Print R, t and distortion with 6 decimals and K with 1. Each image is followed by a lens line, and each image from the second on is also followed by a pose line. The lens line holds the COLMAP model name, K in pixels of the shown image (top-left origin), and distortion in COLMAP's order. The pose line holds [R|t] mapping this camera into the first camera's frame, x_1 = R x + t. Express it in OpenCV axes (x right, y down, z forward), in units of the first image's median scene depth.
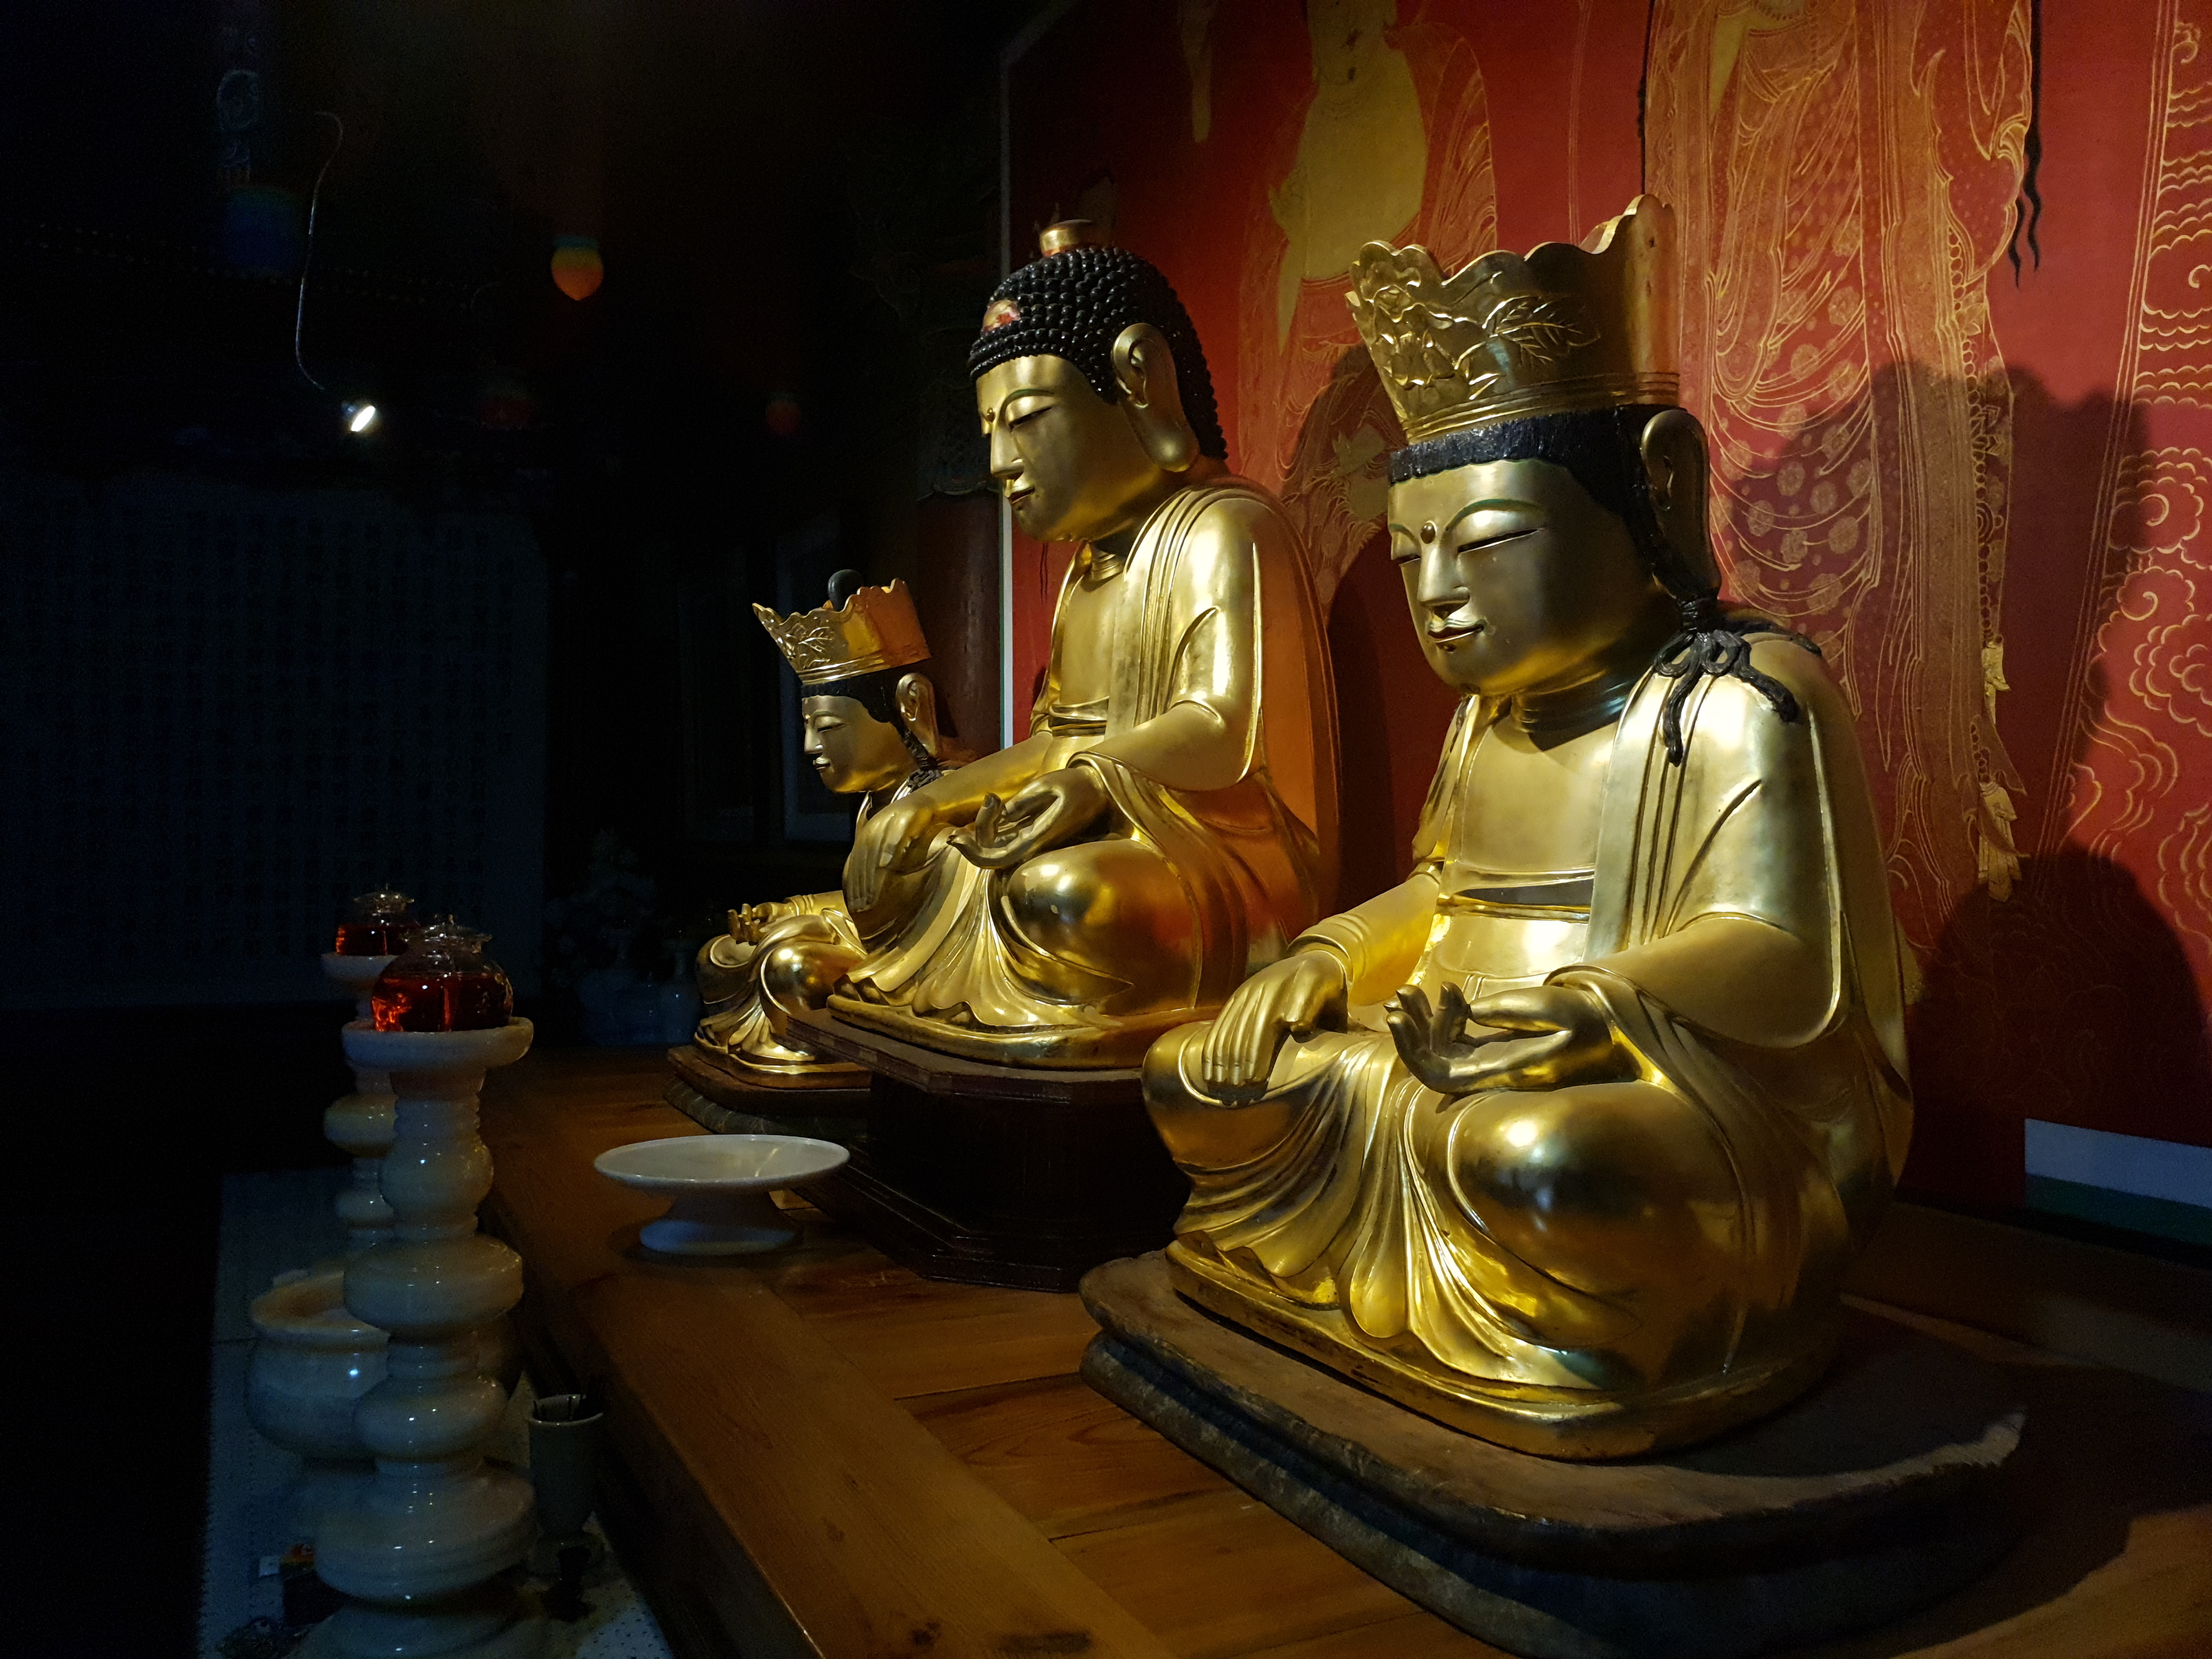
lens RADIAL K [[1727.1, 0, 1106.0], [0, 1727.1, 829.5], [0, 0, 1]] dist [0.061290, -0.114707]
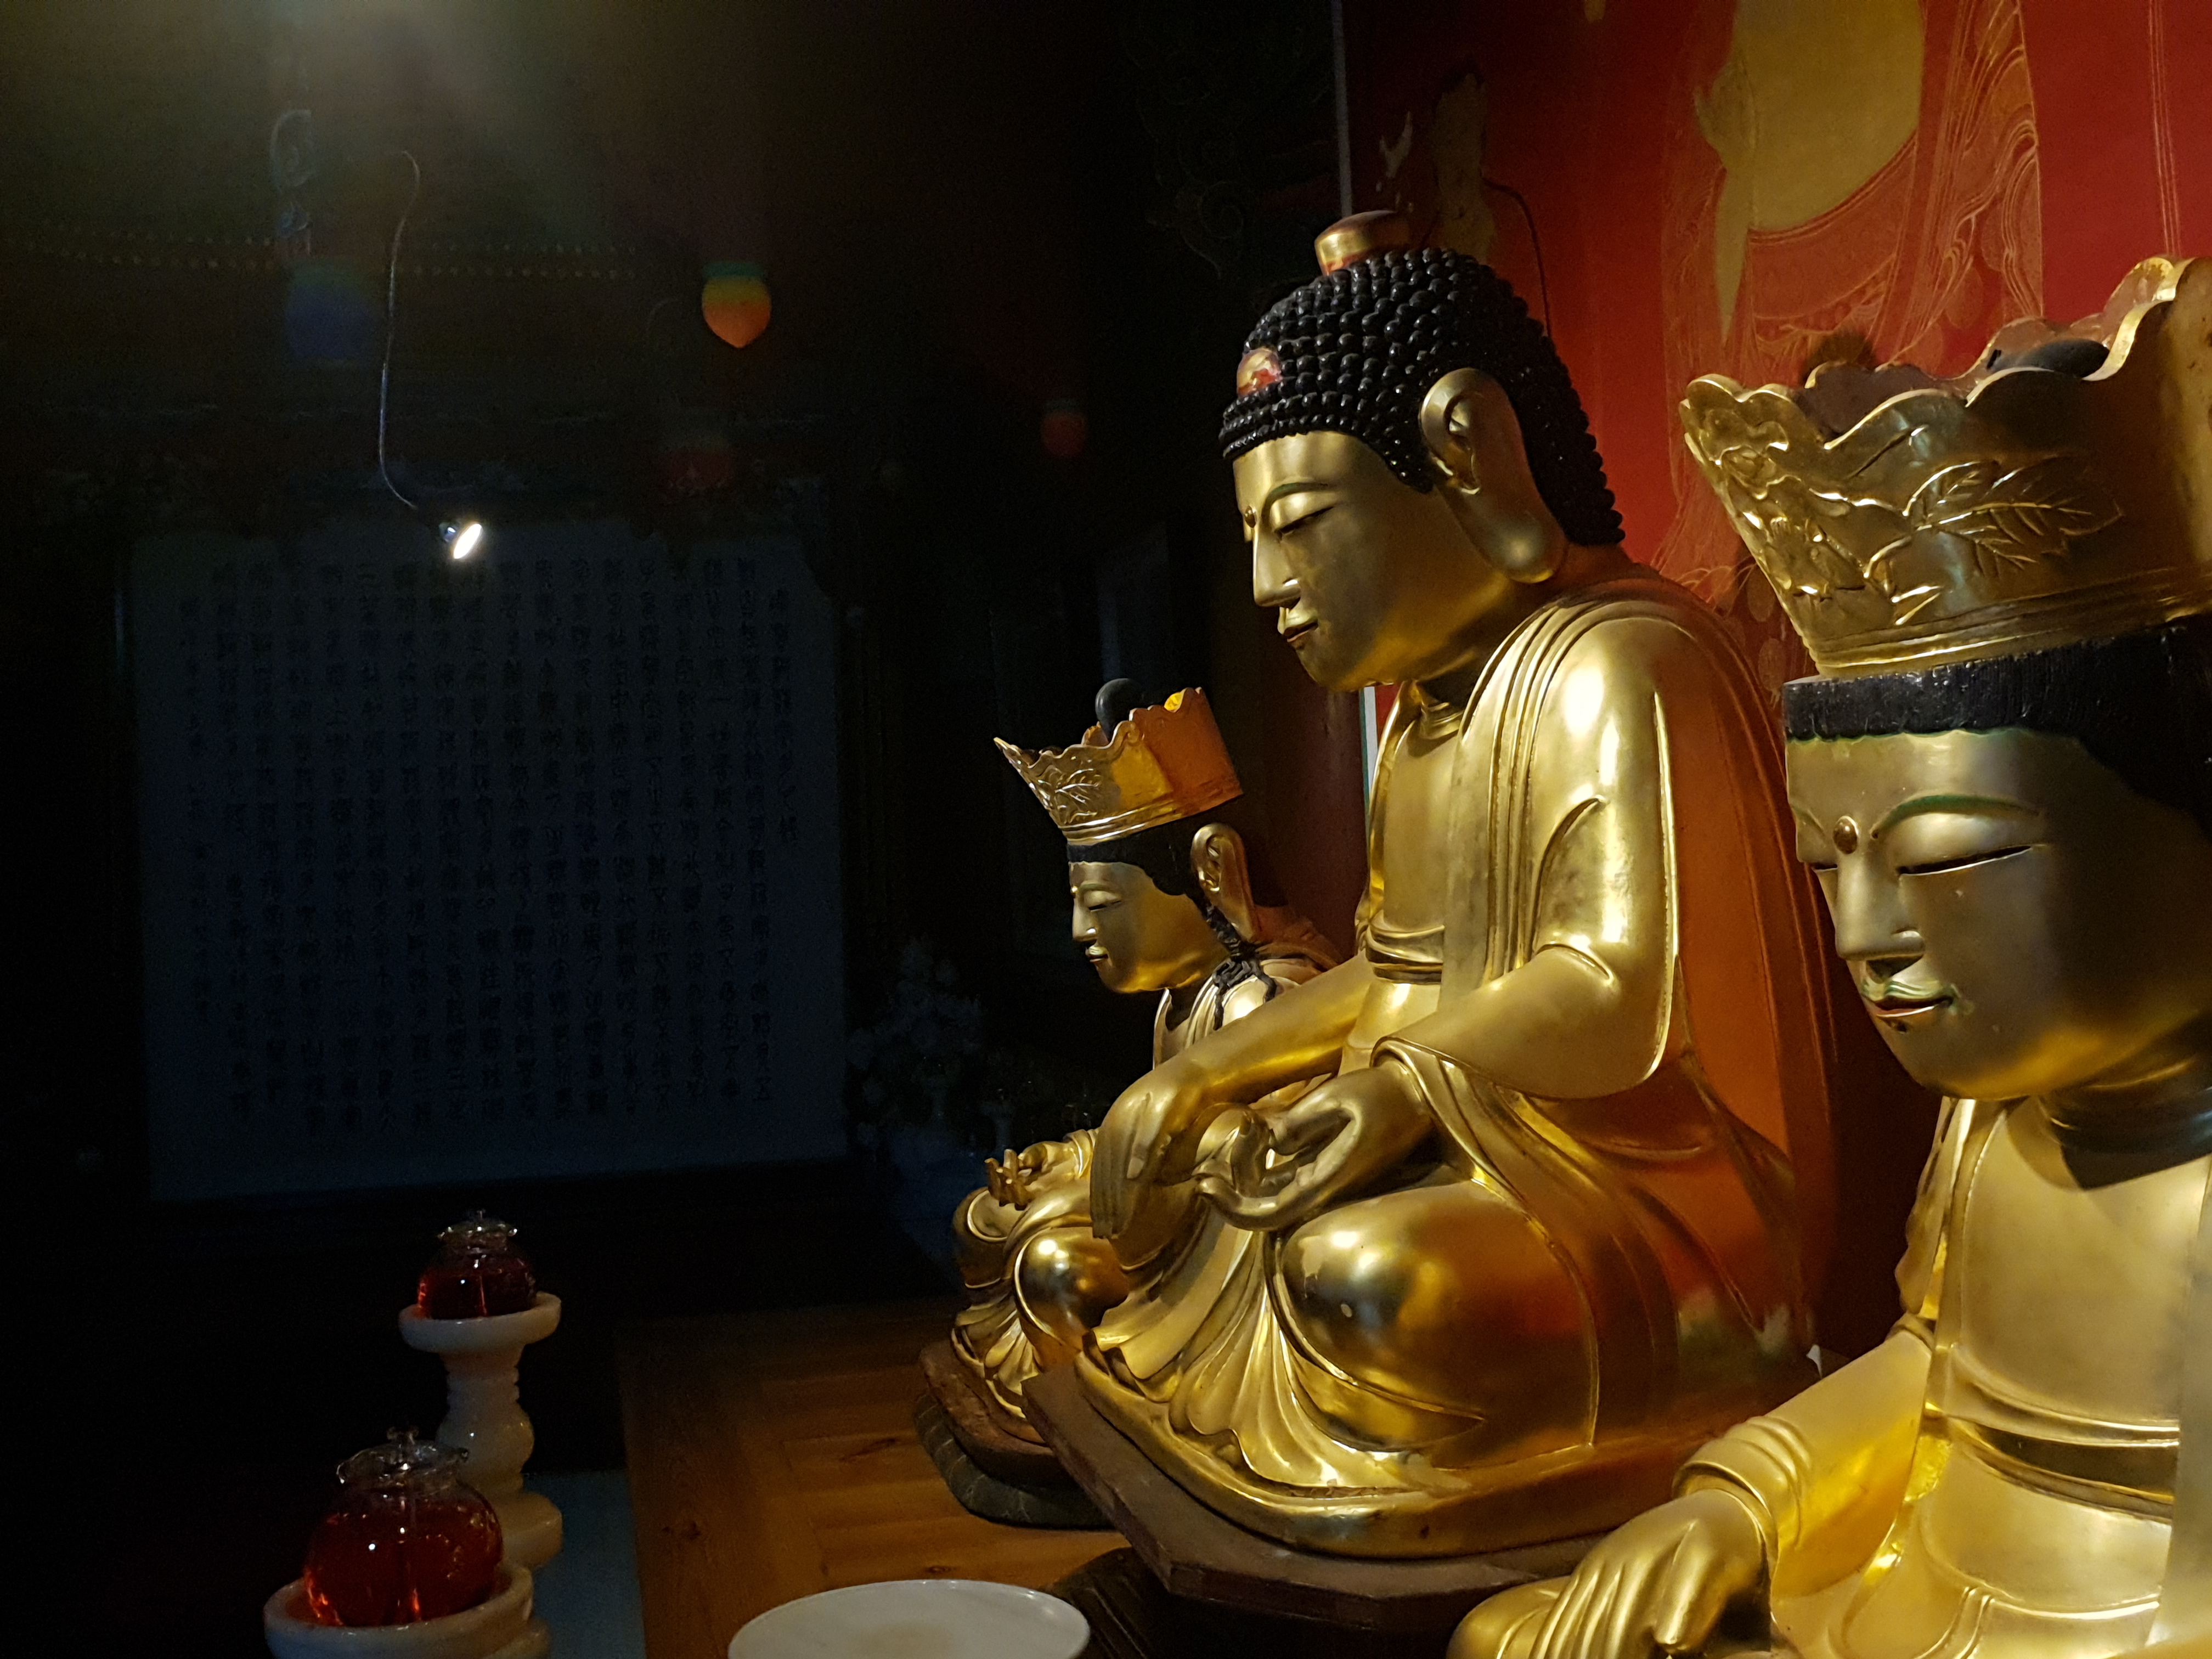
lens RADIAL K [[2309.9, 0, 1065.3], [0, 2309.9, 772.9], [0, 0, 1]] dist [0.148778, -0.357690]
pose [[0.968590, -0.053365, -0.242870, 0.080789], [0.047290, 0.998407, -0.030778, -0.118549], [0.244125, 0.018326, 0.969571, 0.108048]]
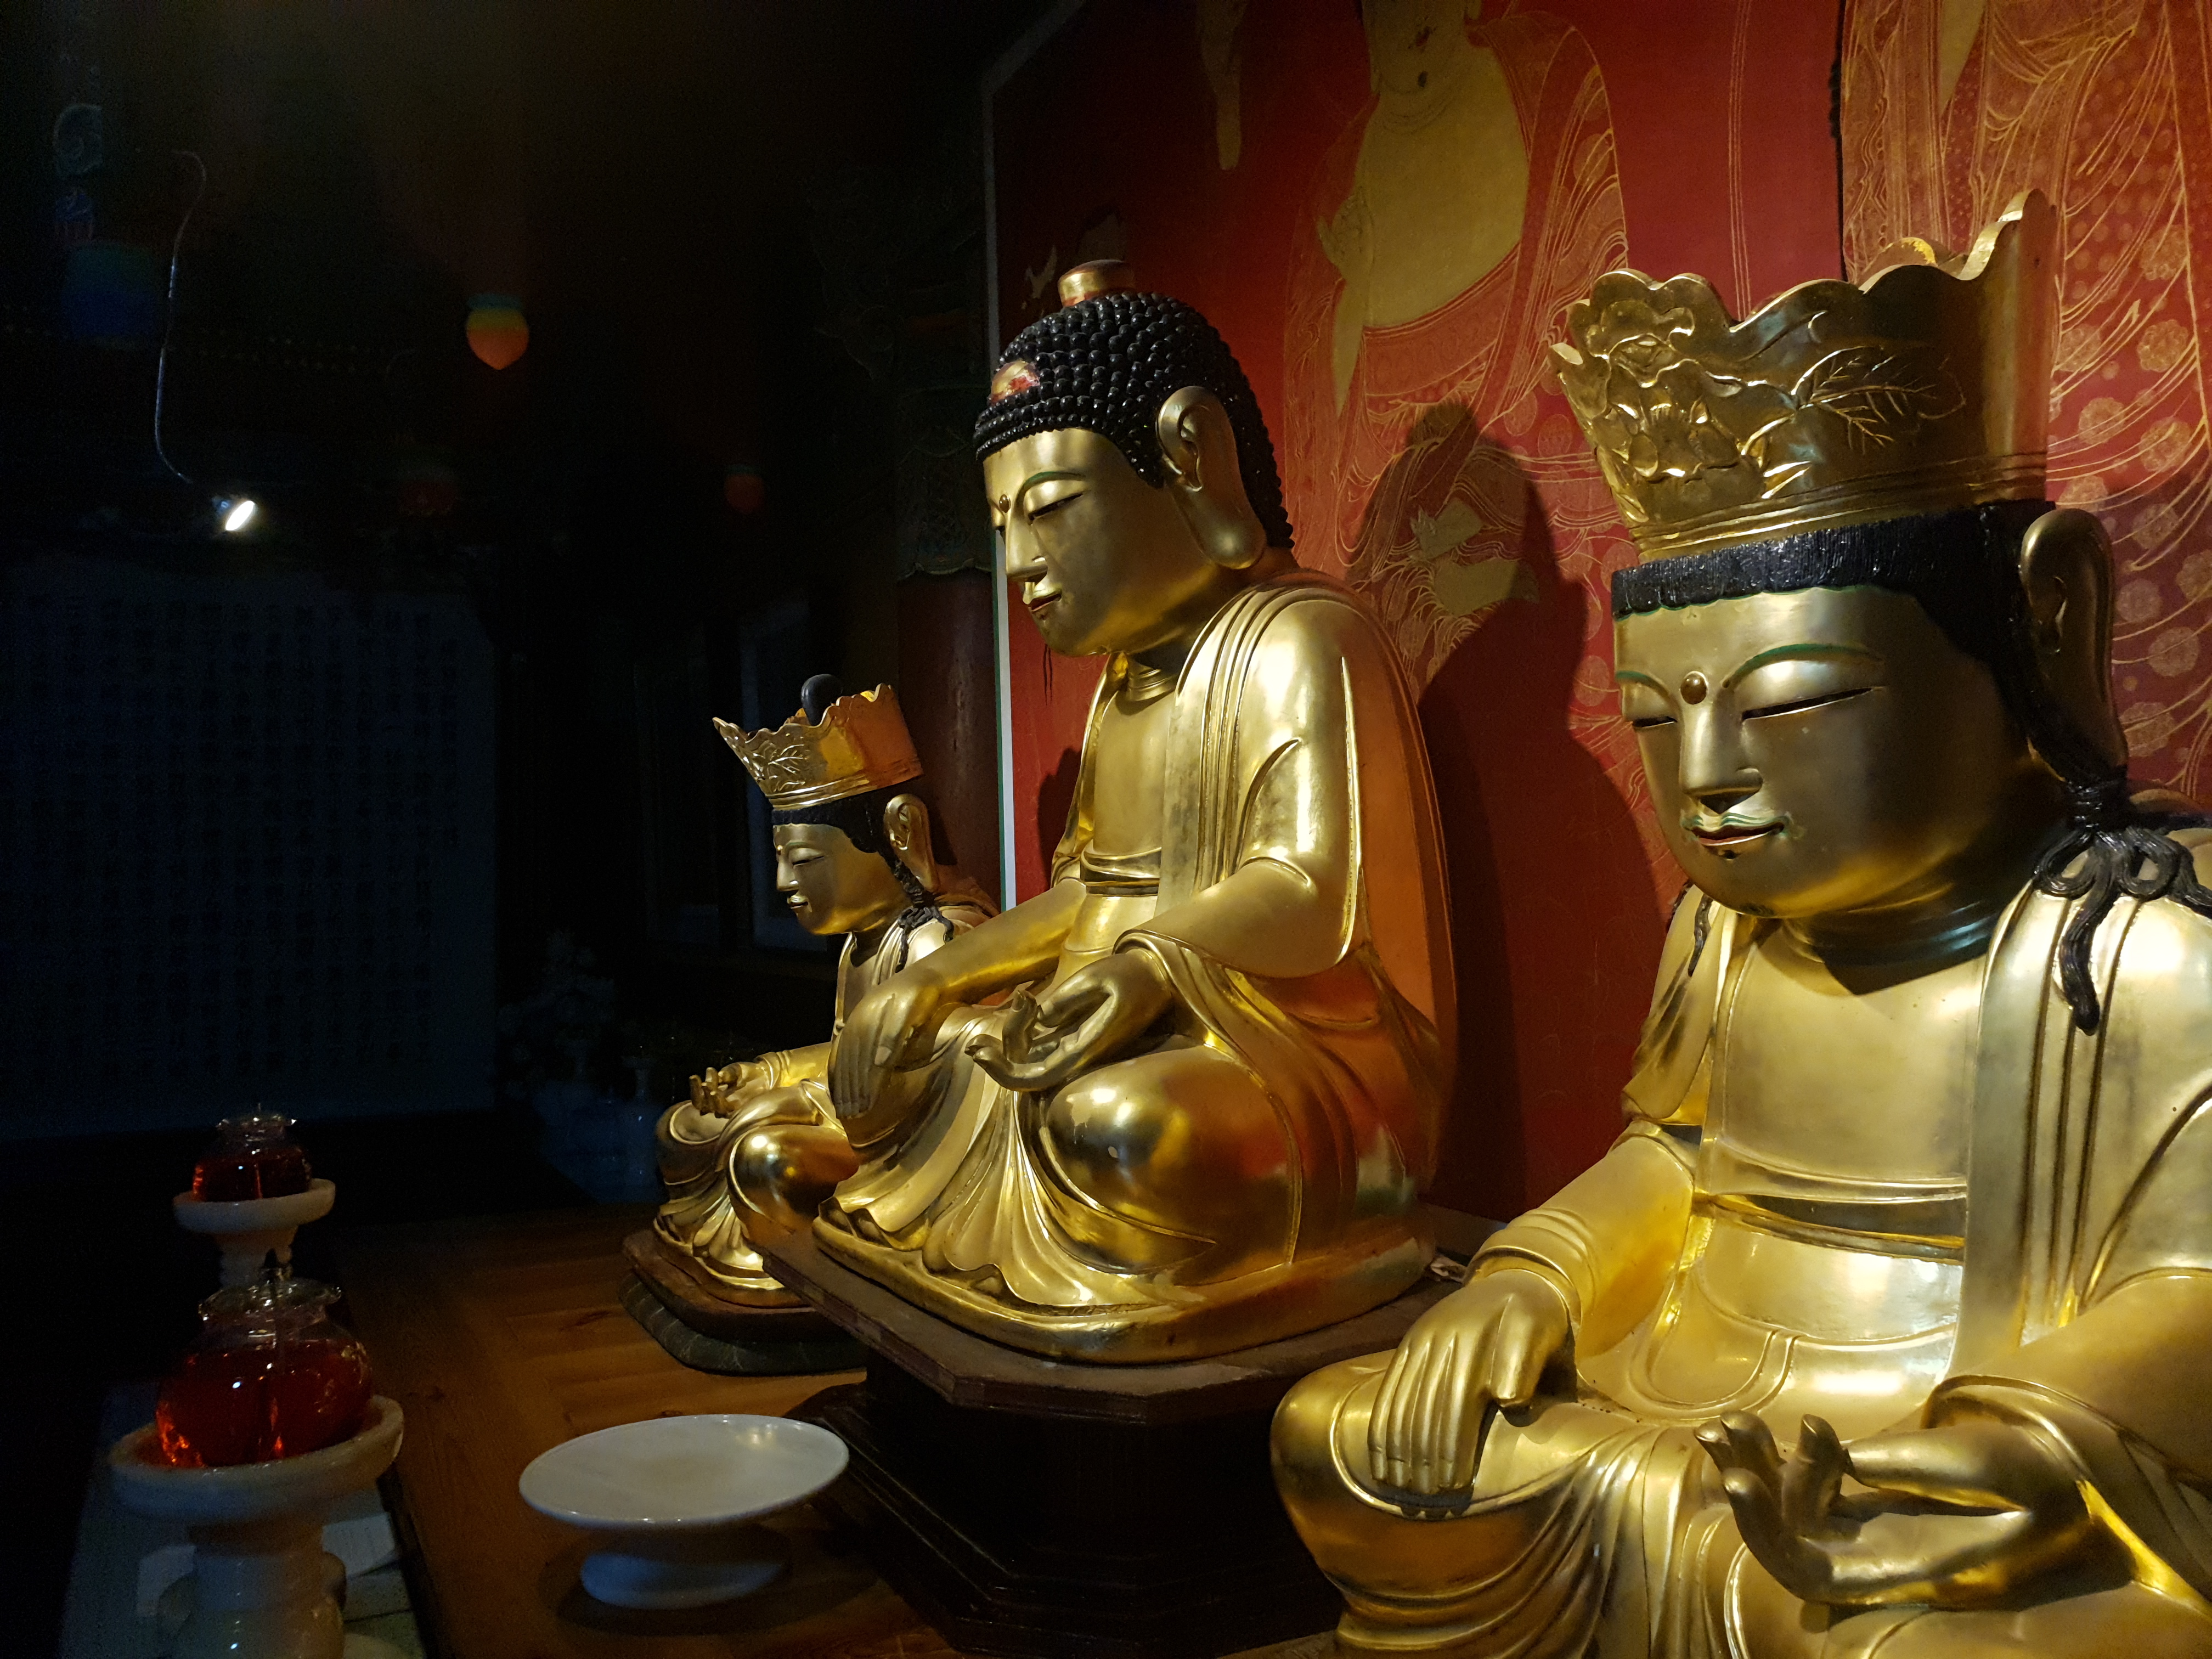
lens RADIAL K [[1730.5, 0, 1091.3], [0, 1730.5, 824.6], [0, 0, 1]] dist [0.042531, -0.034662]
pose [[0.999660, -0.024011, 0.010191, -0.039308], [0.024298, 0.999284, -0.029000, -0.068034], [-0.009488, 0.029238, 0.999527, 0.207576]]
